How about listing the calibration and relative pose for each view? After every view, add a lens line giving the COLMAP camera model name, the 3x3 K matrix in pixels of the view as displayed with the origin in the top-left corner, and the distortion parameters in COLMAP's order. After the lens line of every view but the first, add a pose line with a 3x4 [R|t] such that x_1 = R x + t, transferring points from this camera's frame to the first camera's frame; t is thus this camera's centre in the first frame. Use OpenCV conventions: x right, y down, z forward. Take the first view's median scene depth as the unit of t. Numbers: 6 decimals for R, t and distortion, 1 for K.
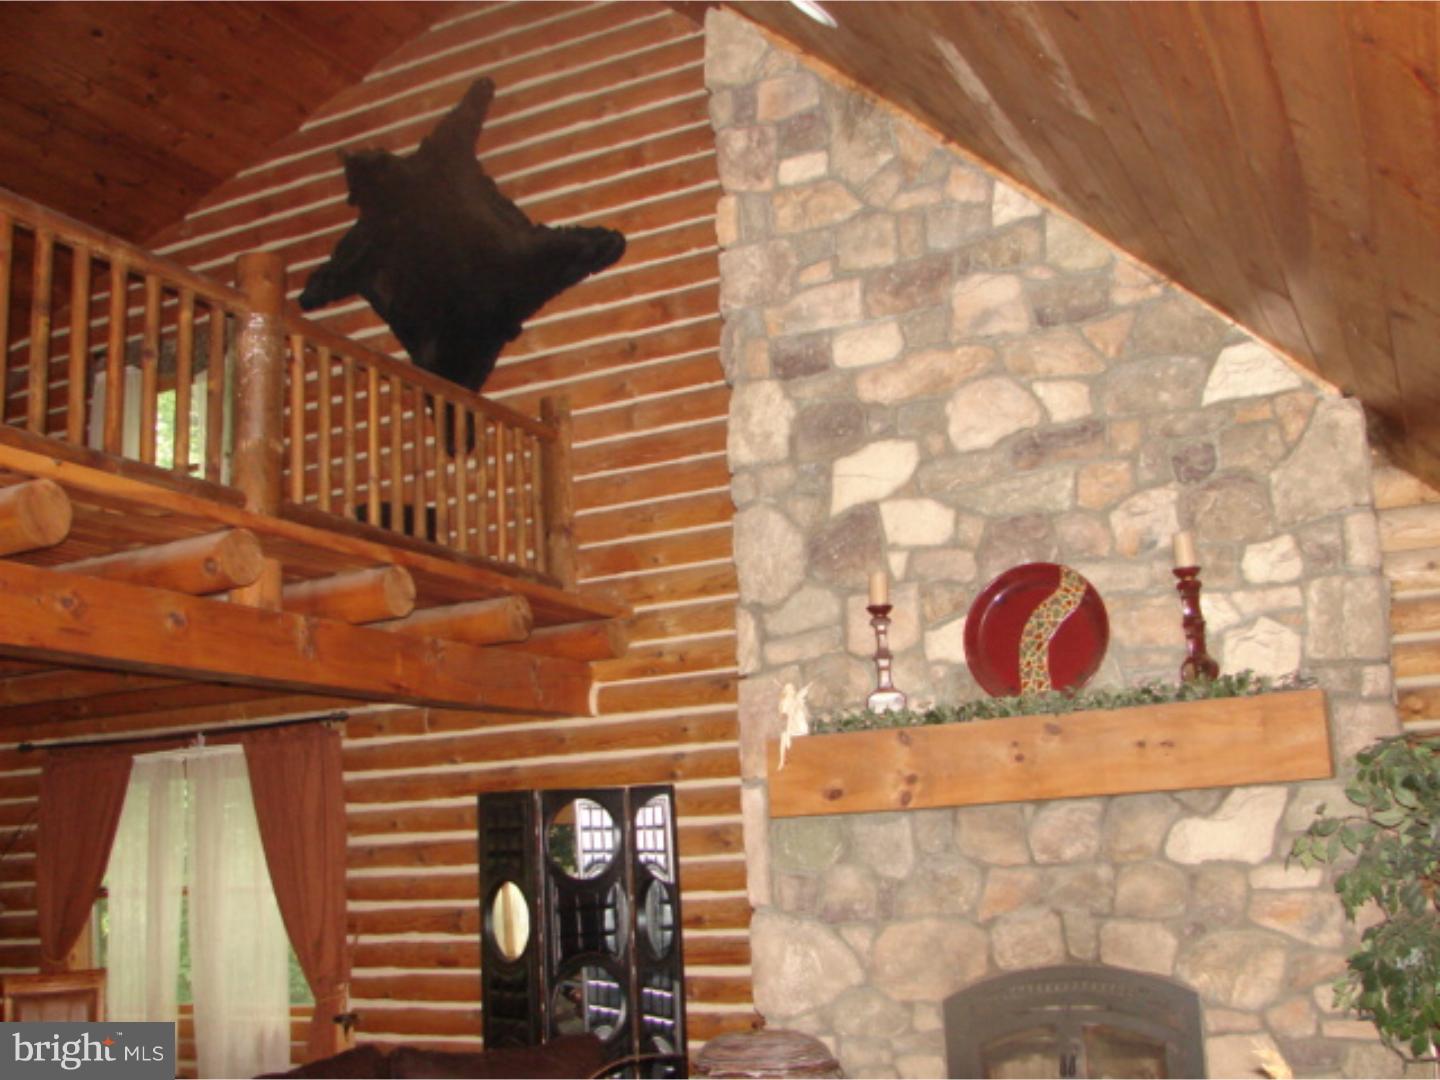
lens RADIAL K [[1543.4, 0, 774.8], [0, 1543.4, 541.8], [0, 0, 1]] dist [-0.217075, 0.266148]
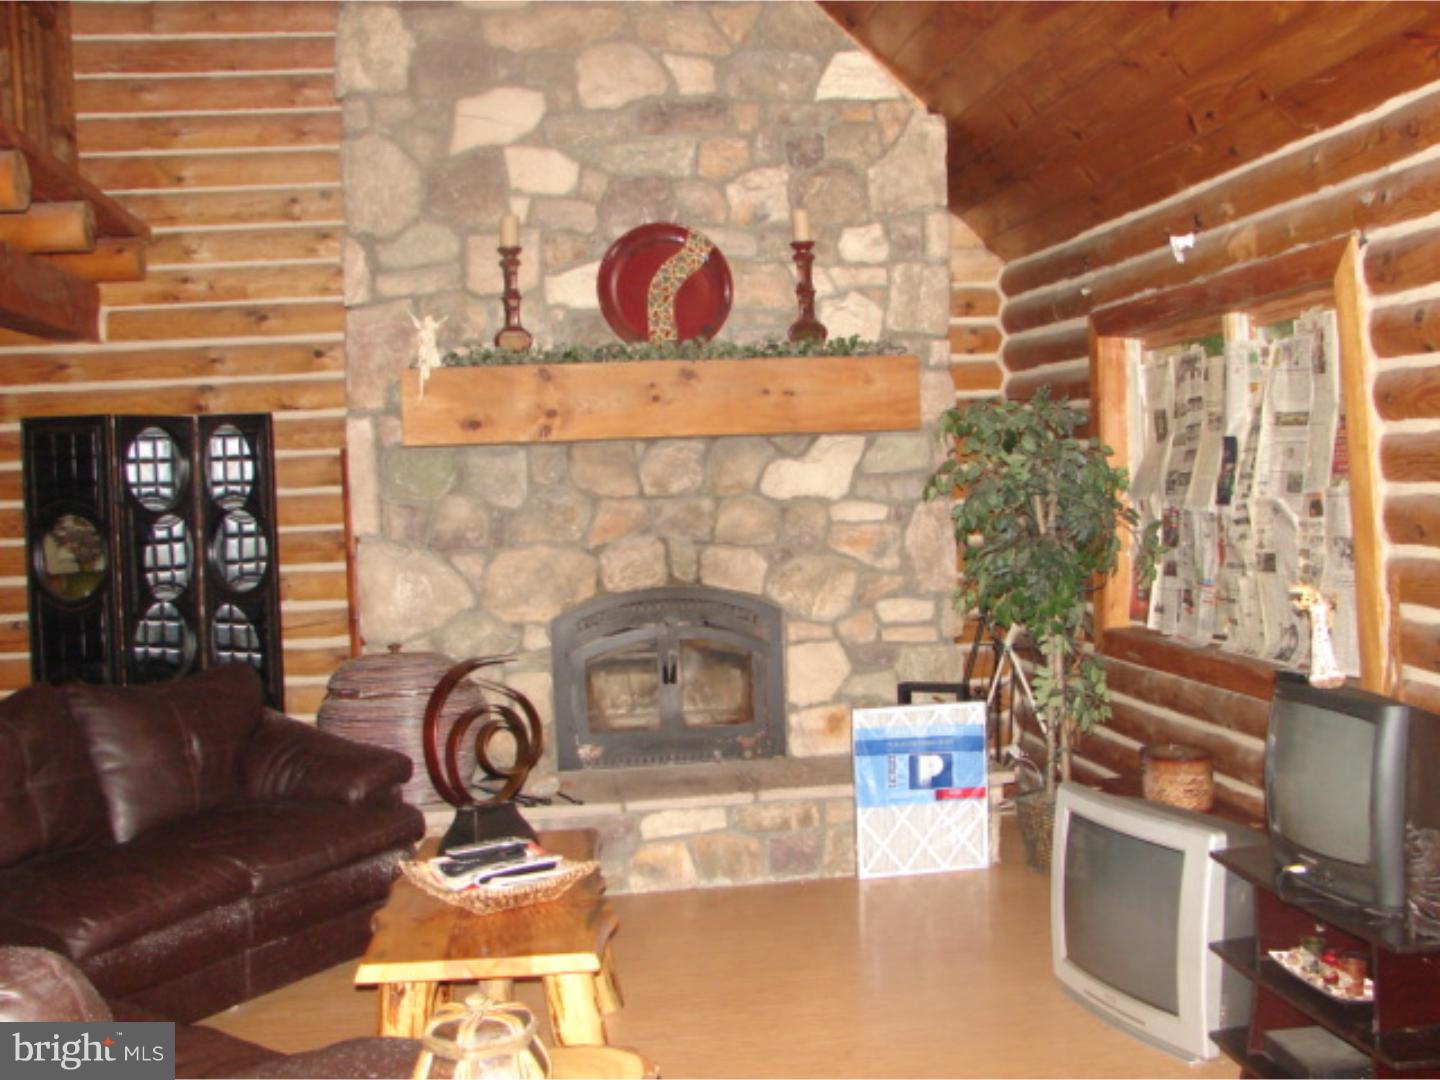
lens RADIAL K [[1543.4, 0, 774.8], [0, 1543.4, 541.8], [0, 0, 1]] dist [-0.217075, 0.266148]
pose [[0.830307, -0.001021, 0.557306, -0.370376], [-0.113696, 0.978657, 0.171183, 0.041399], [-0.545586, -0.205497, 0.812470, 0.031434]]
